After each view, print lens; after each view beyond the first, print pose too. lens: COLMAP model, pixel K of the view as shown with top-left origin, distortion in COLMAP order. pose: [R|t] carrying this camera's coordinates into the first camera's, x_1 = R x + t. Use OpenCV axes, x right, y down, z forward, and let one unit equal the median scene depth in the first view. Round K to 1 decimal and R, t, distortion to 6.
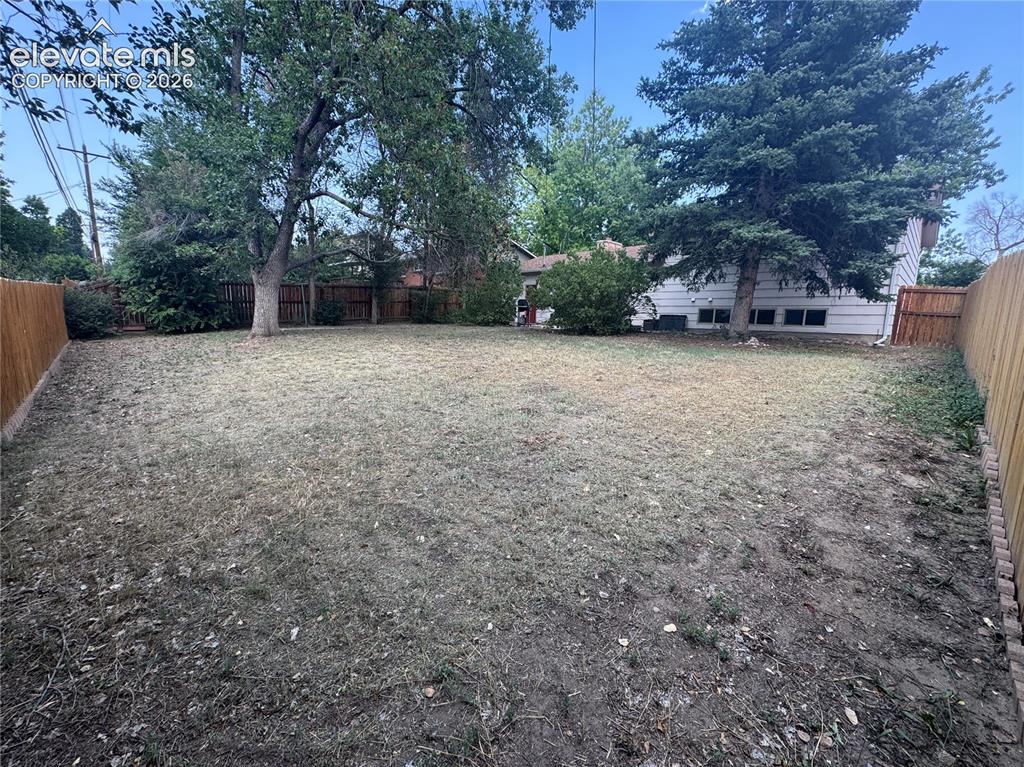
lens RADIAL K [[411.3, 0, 514.0], [0, 411.3, 384.6], [0, 0, 1]] dist [-0.002319, 0.000077]
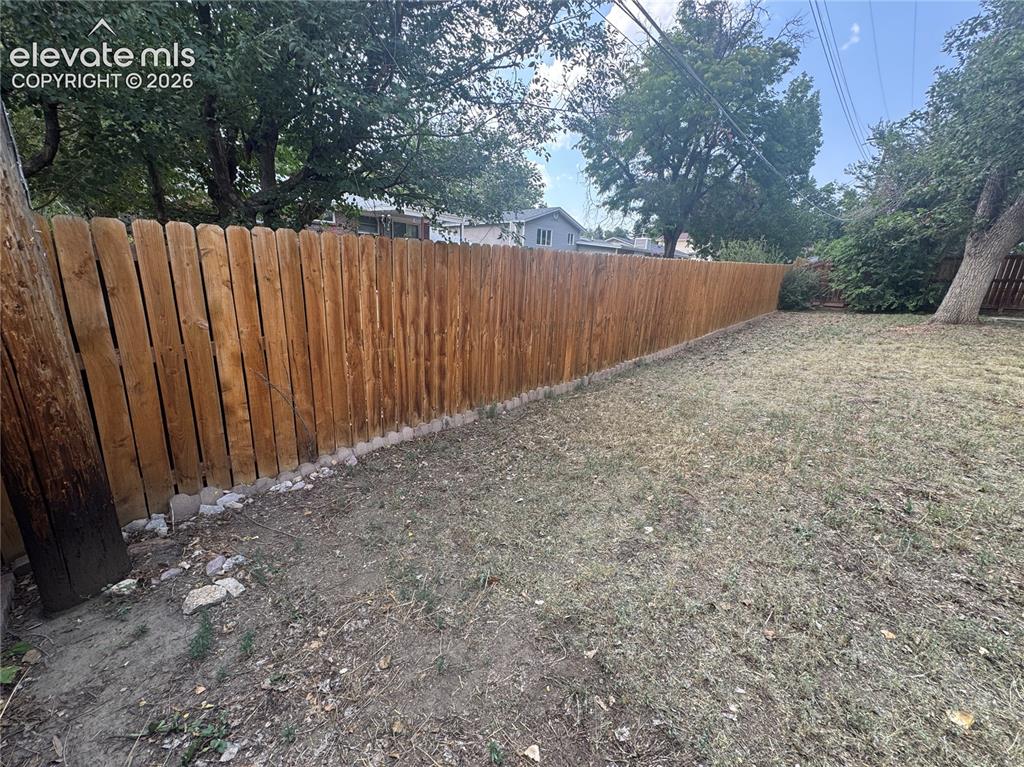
lens RADIAL K [[411.3, 0, 514.0], [0, 411.3, 384.6], [0, 0, 1]] dist [-0.002319, 0.000077]
pose [[0.061718, 0.248572, -0.966645, 0.116326], [-0.206418, 0.950732, 0.231300, -0.016020], [0.976516, 0.185257, 0.109987, 0.117355]]
